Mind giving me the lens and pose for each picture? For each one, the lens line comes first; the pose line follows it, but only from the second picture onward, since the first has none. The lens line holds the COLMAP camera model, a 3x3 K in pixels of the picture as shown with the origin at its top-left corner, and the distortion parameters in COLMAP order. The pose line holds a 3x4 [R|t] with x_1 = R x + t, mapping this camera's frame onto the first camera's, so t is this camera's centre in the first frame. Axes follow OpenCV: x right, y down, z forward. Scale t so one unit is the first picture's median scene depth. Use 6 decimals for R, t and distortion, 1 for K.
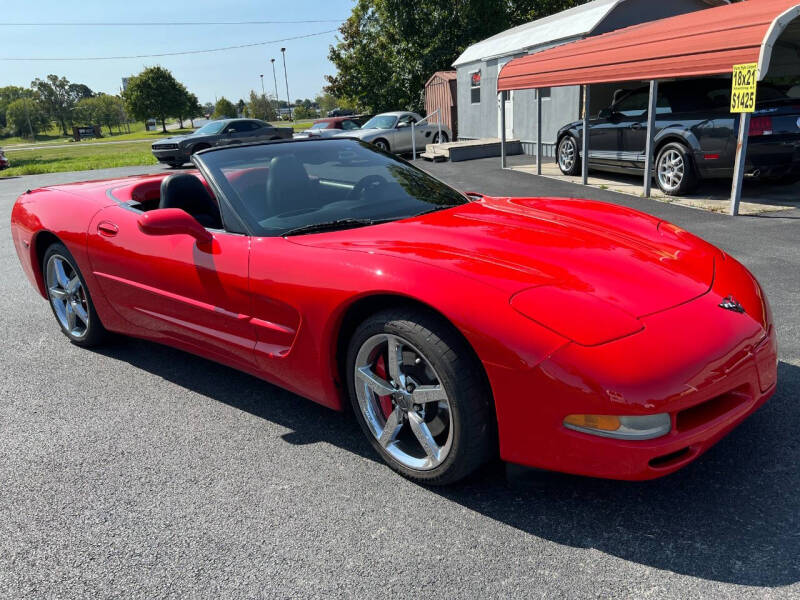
lens RADIAL K [[609.0, 0, 403.3], [0, 609.0, 302.1], [0, 0, 1]] dist [0.037743, -0.051385]
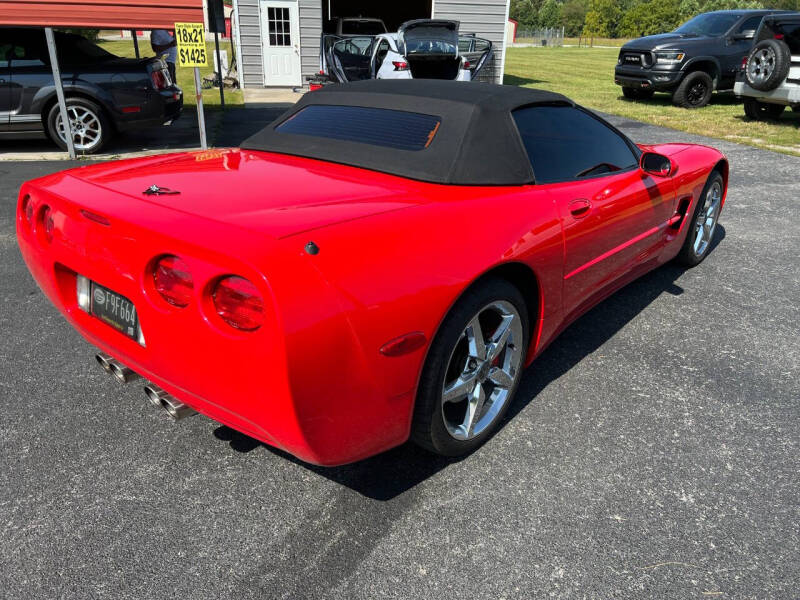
lens RADIAL K [[609.0, 0, 403.3], [0, 609.0, 302.1], [0, 0, 1]] dist [0.037743, -0.051385]
pose [[0.031774, -0.345819, 0.937763, -0.524407], [0.279927, 0.903768, 0.323798, -0.138497], [-0.959495, 0.252216, 0.125520, 0.472700]]
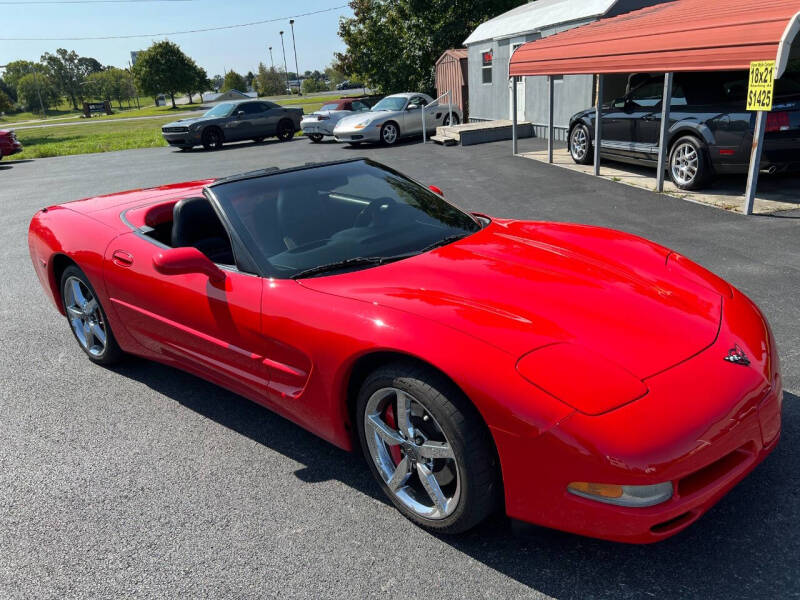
lens RADIAL K [[608.3, 0, 400.0], [0, 608.3, 300.0], [0, 0, 1]] dist [0.042760, -0.057645]
pose [[0.999740, -0.000609, -0.022796, 0.001010], [0.001628, 0.998999, 0.044707, -0.040771], [0.022746, -0.044732, 0.998740, -0.005016]]
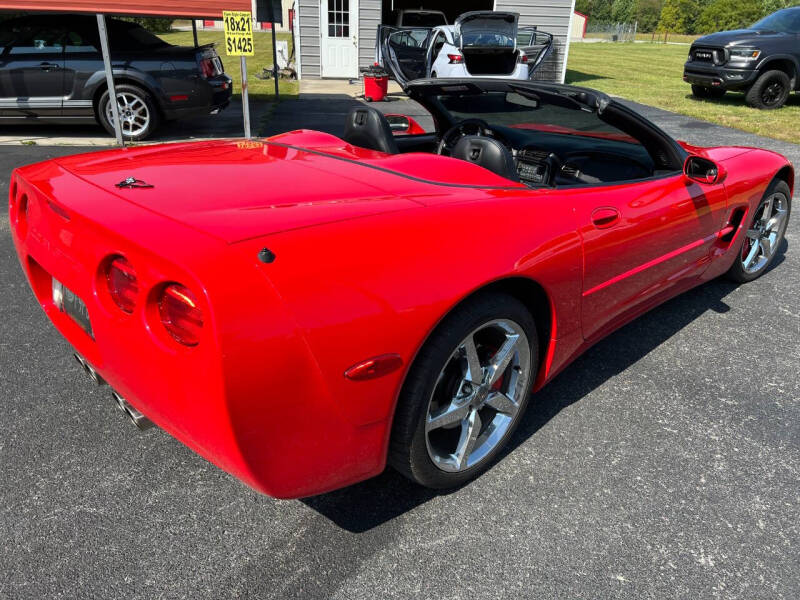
lens RADIAL K [[609.0, 0, 403.3], [0, 609.0, 302.1], [0, 0, 1]] dist [0.037743, -0.051385]
pose [[0.129406, -0.350260, 0.927670, -0.495538], [0.262337, 0.914295, 0.308615, -0.130188], [-0.956260, 0.203425, 0.210201, 0.450837]]
